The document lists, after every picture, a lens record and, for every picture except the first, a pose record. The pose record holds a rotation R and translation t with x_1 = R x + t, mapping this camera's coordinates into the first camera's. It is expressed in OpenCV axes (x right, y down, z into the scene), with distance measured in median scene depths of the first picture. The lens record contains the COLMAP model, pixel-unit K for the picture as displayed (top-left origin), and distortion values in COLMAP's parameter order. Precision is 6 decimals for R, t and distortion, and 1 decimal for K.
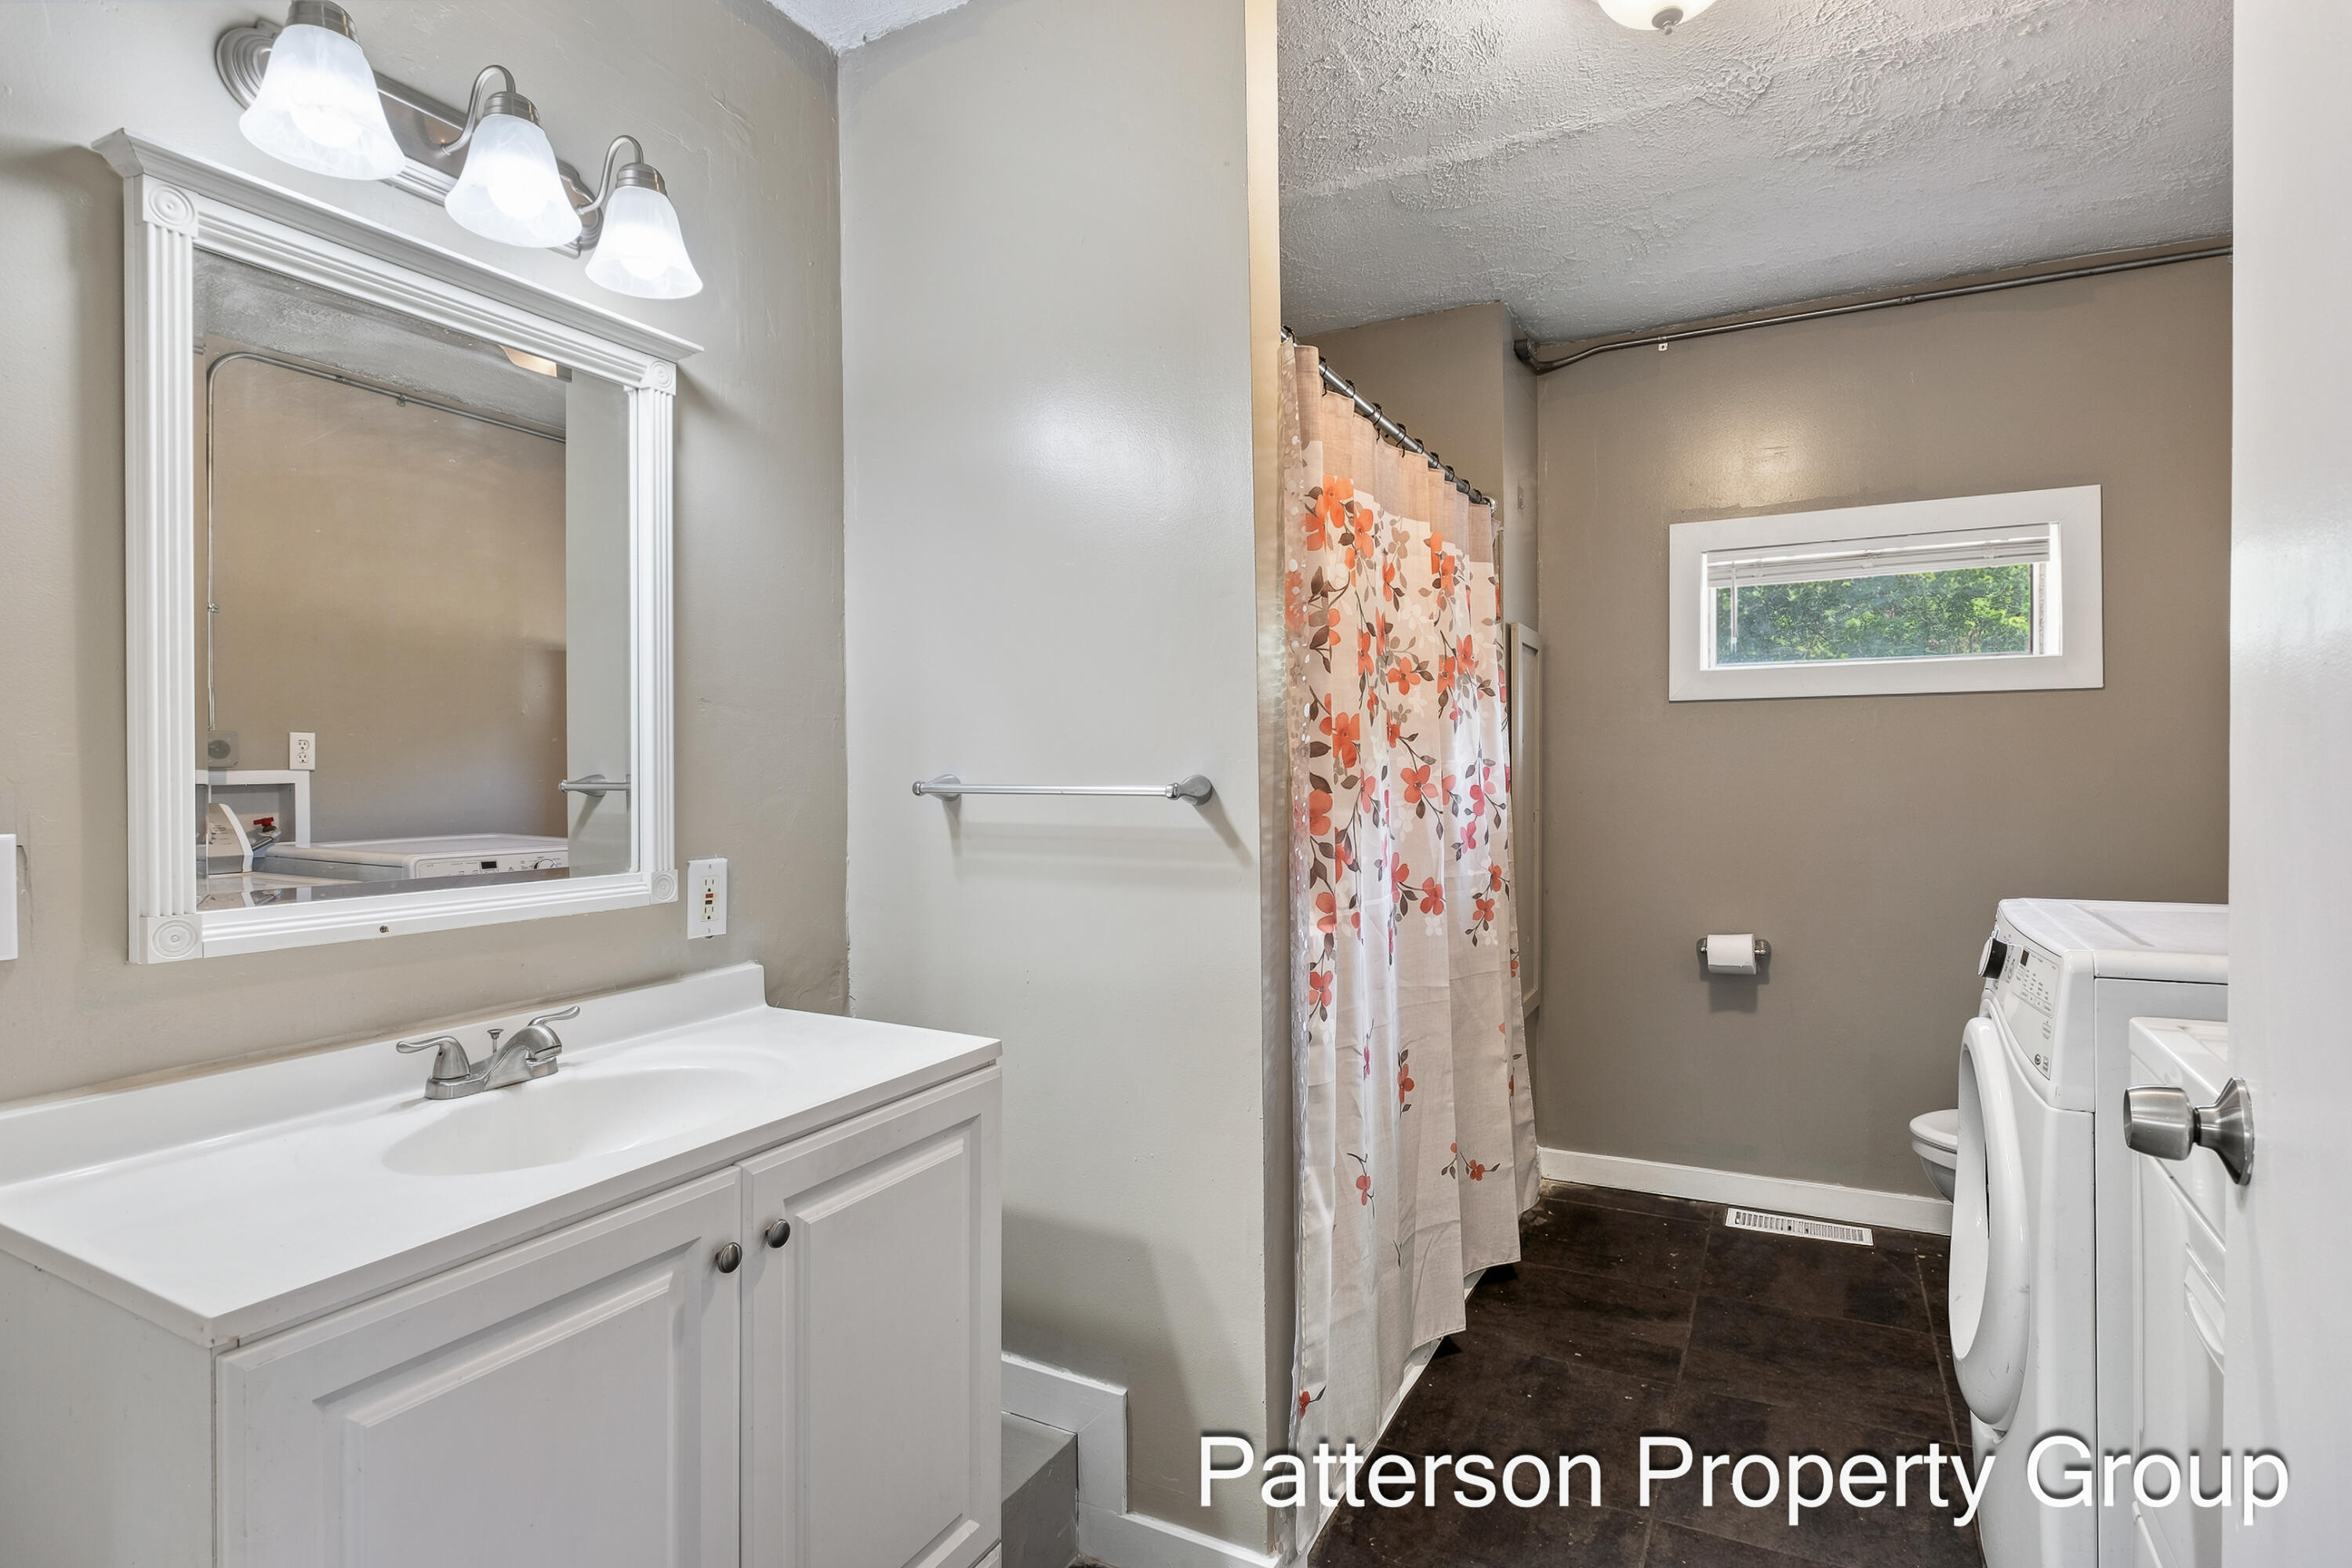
lens RADIAL K [[1154.5, 0, 1179.4], [0, 1154.5, 774.4], [0, 0, 1]] dist [0.004172, -0.000021]
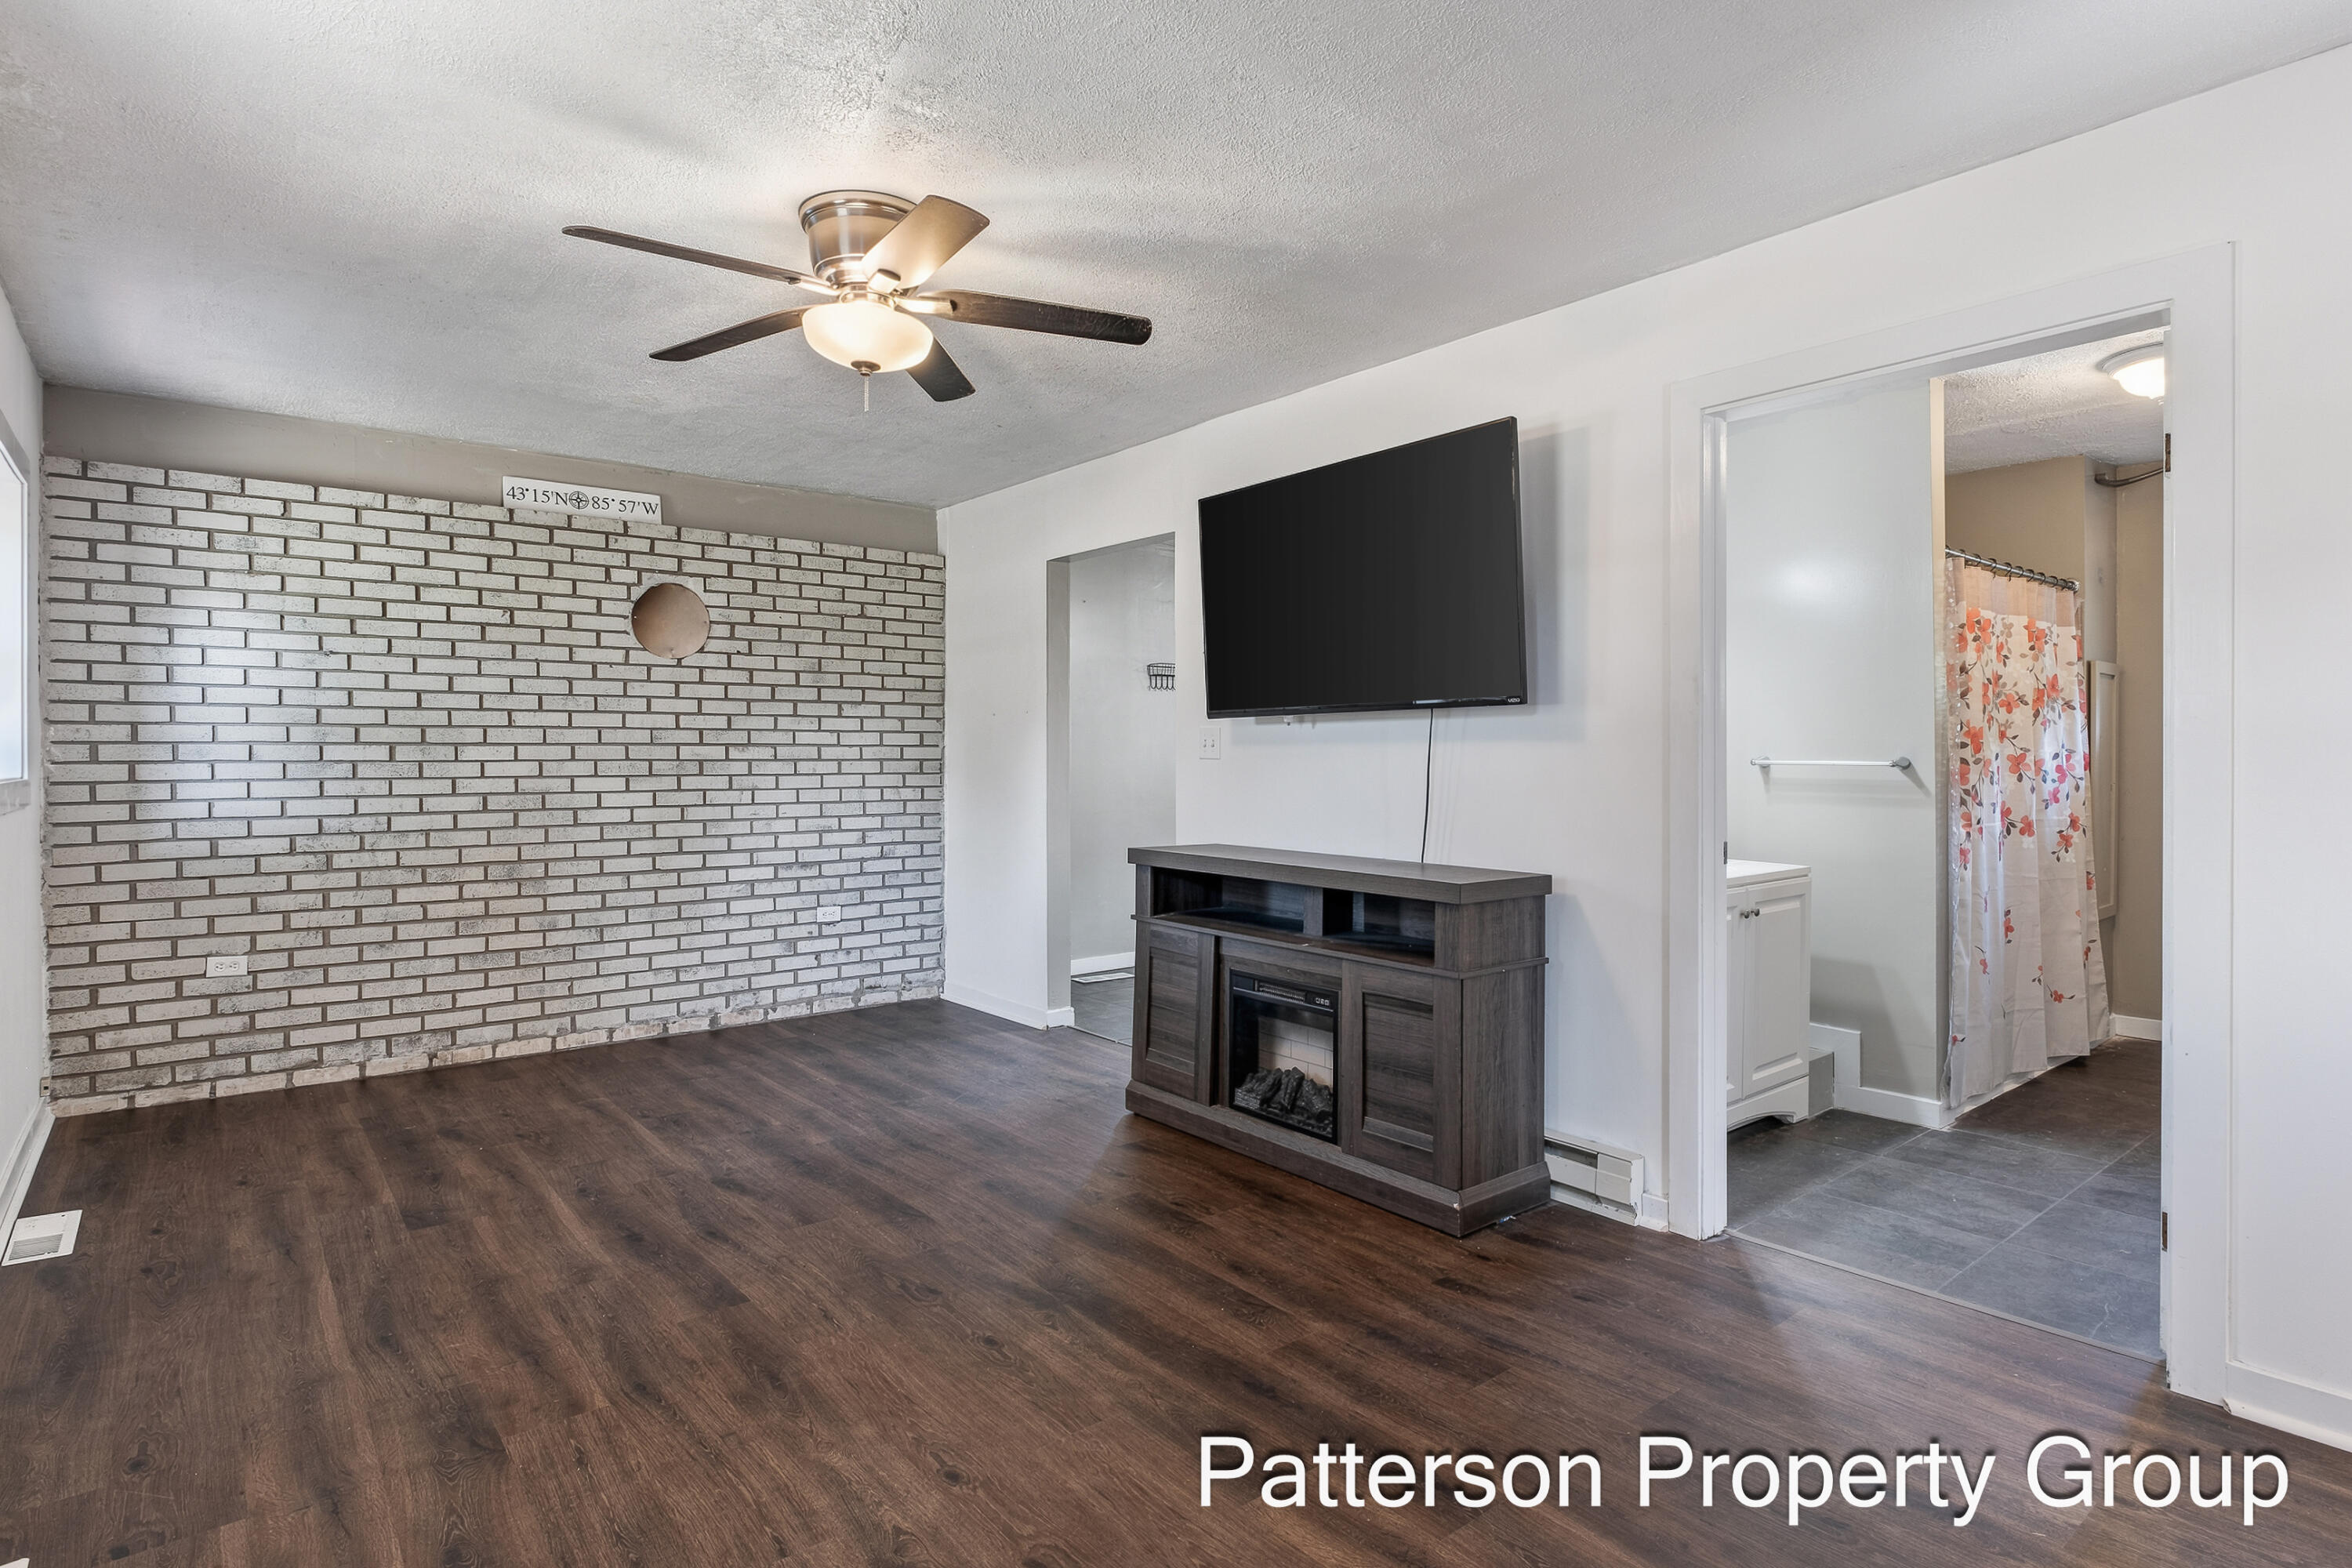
lens RADIAL K [[1209.4, 0, 1164.0], [0, 1209.4, 758.4], [0, 0, 1]] dist [-0.003290, -0.001308]
pose [[0.916771, 0.007515, -0.399342, -0.266553], [-0.007787, 0.999969, 0.000941, 0.009391], [0.399337, 0.002247, 0.916801, -1.273787]]
